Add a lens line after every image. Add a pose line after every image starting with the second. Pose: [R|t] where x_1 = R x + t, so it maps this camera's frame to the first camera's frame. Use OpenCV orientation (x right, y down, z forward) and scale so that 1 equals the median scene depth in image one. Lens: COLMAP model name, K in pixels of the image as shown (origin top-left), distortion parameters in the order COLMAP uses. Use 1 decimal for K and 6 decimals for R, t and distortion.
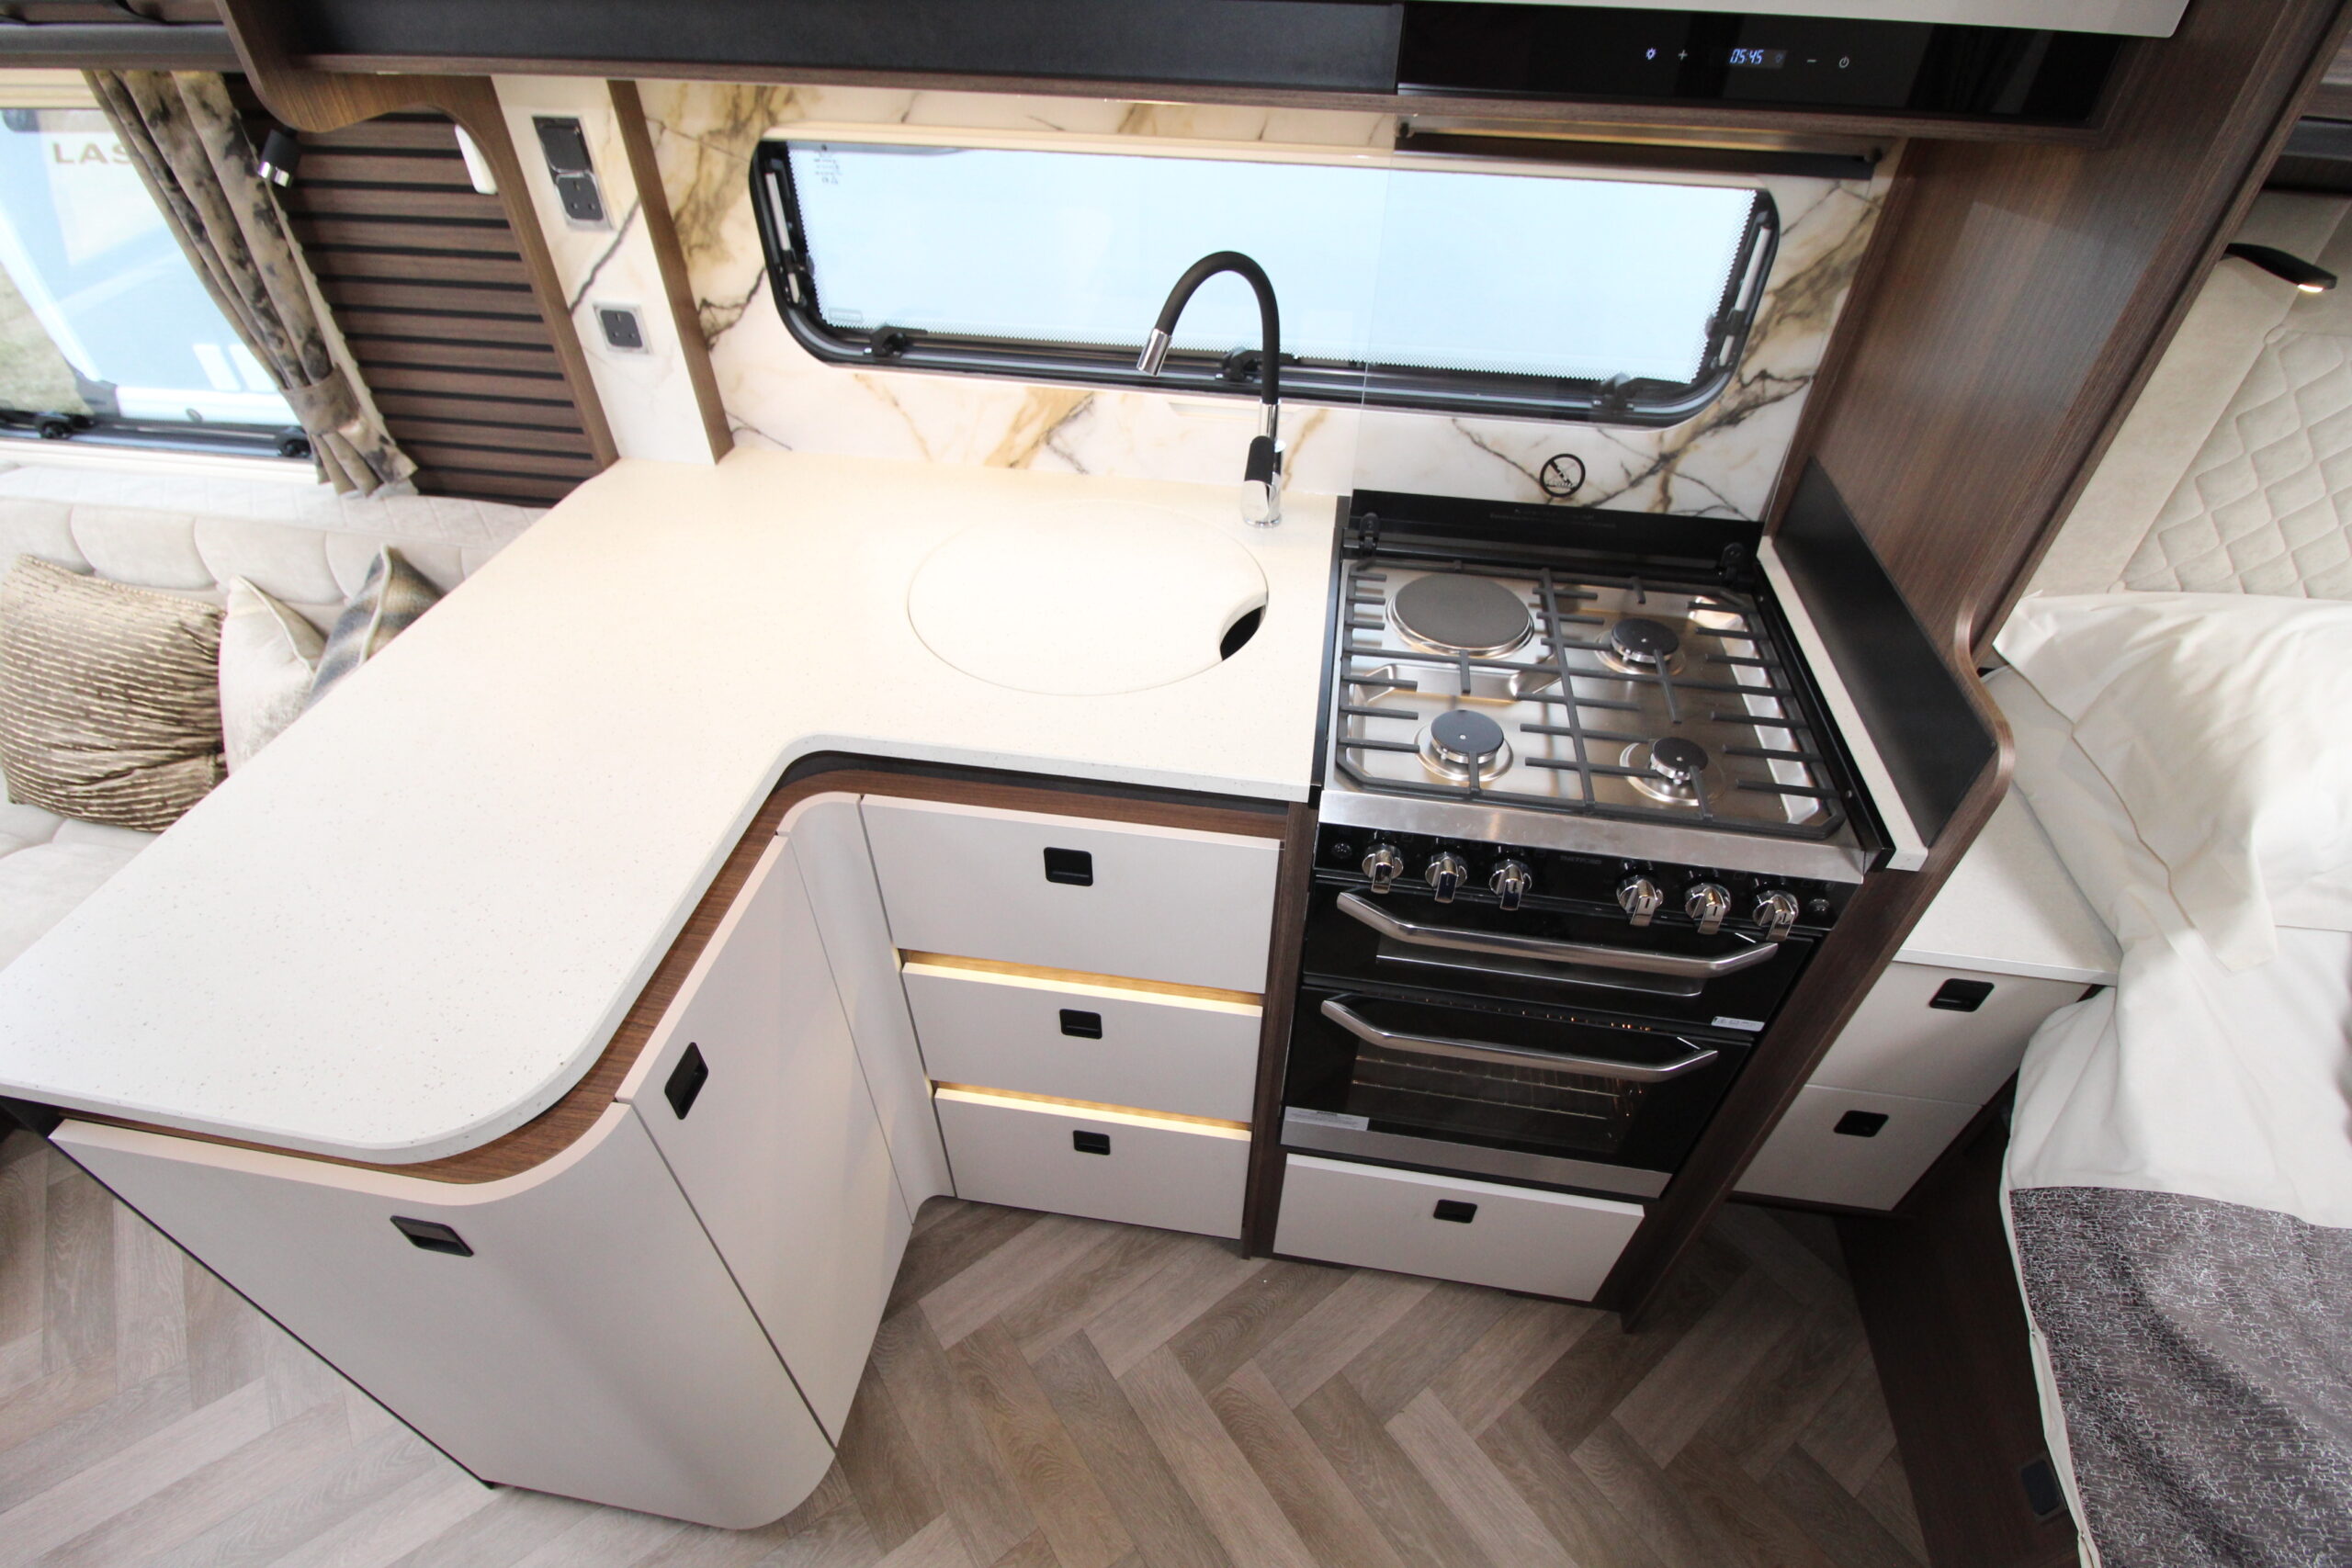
lens RADIAL K [[1089.4, 0, 1189.4], [0, 1089.4, 771.7], [0, 0, 1]] dist [-0.000799, -0.013090]
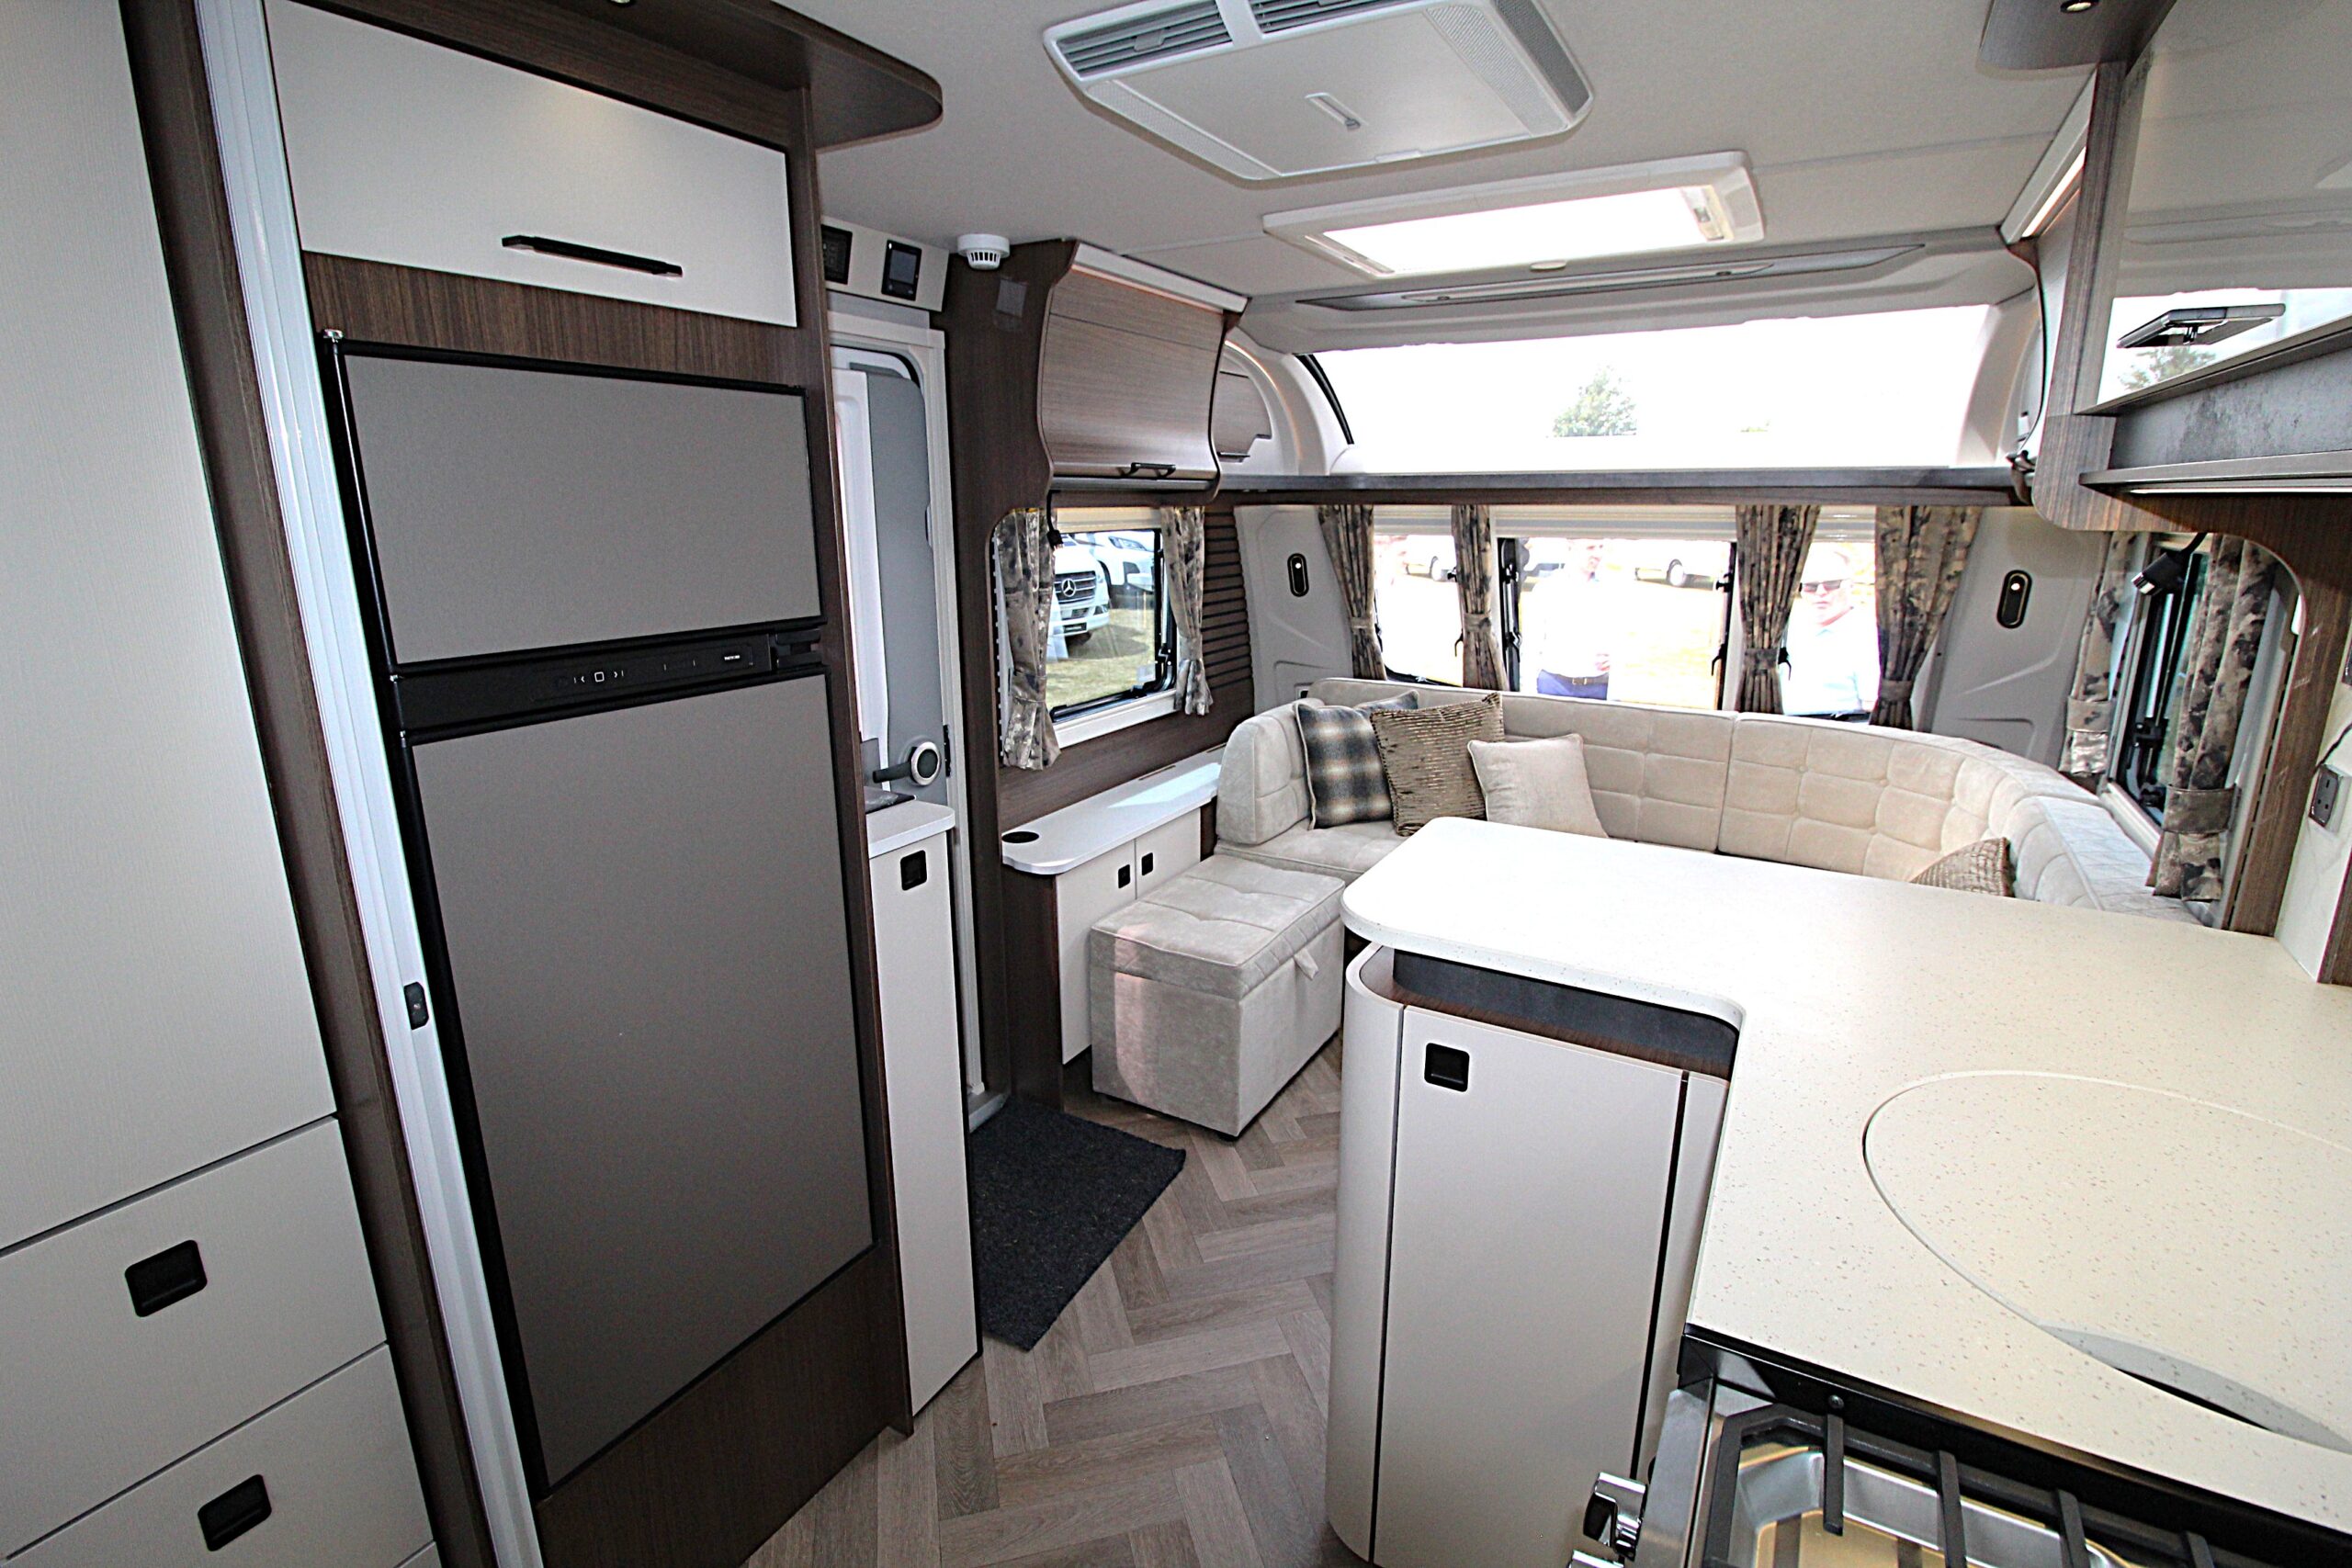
lens RADIAL K [[1082.6, 0, 1183.5], [0, 1082.6, 775.6], [0, 0, 1]] dist [-0.001383, -0.020597]
pose [[-0.373126, 0.214852, -0.902561, 0.550176], [-0.616330, 0.669742, 0.414226, -0.216011], [0.693480, 0.710833, -0.117478, 0.482852]]
